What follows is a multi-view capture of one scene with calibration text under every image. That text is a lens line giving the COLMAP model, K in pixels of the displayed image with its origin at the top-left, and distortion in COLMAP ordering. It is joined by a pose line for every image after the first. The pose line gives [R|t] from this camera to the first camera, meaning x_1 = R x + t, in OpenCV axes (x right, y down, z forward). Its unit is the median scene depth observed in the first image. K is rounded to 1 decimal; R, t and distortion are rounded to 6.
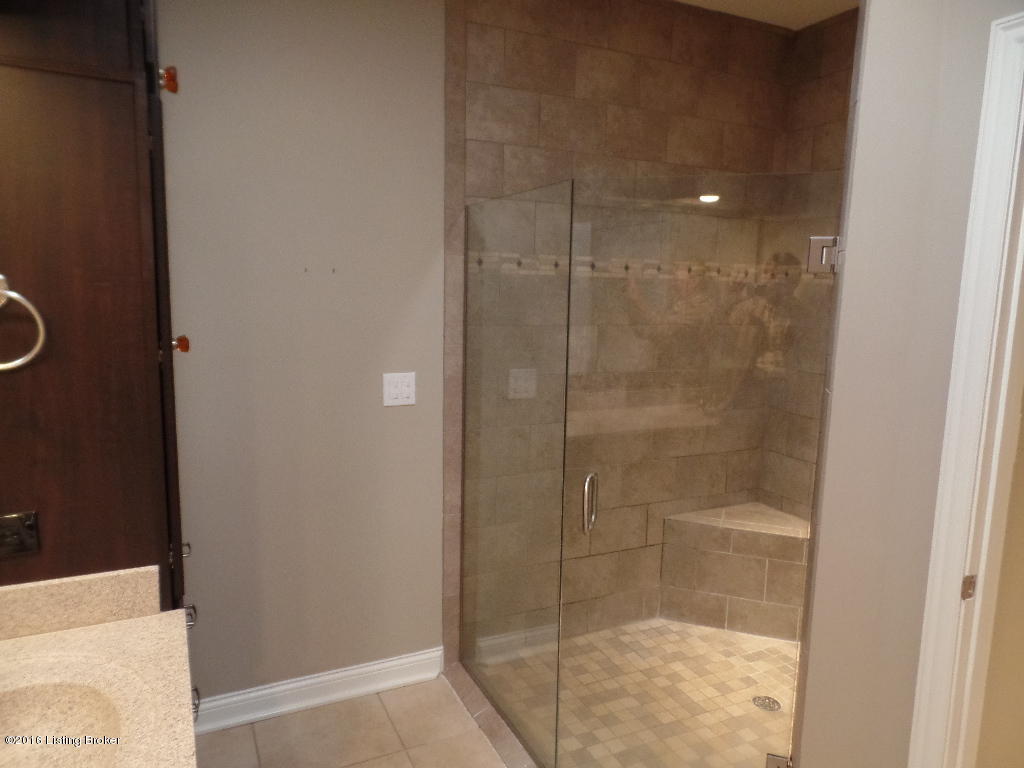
lens RADIAL K [[716.4, 0, 513.5], [0, 716.4, 384.1], [0, 0, 1]] dist [0.026829, -0.008100]
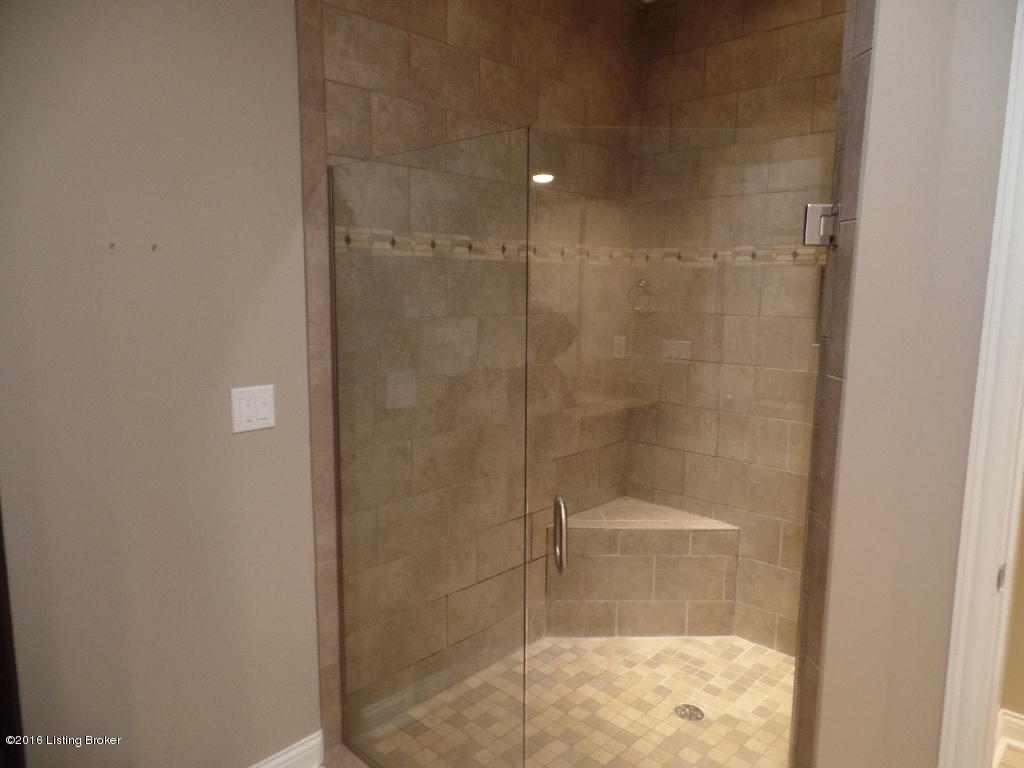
lens RADIAL K [[716.4, 0, 510.4], [0, 716.4, 384.9], [0, 0, 1]] dist [0.026829, -0.008100]
pose [[0.934490, -0.063354, 0.350308, -0.158204], [0.060496, 0.997986, 0.019108, -0.014496], [-0.350813, 0.003336, 0.936440, 0.189358]]
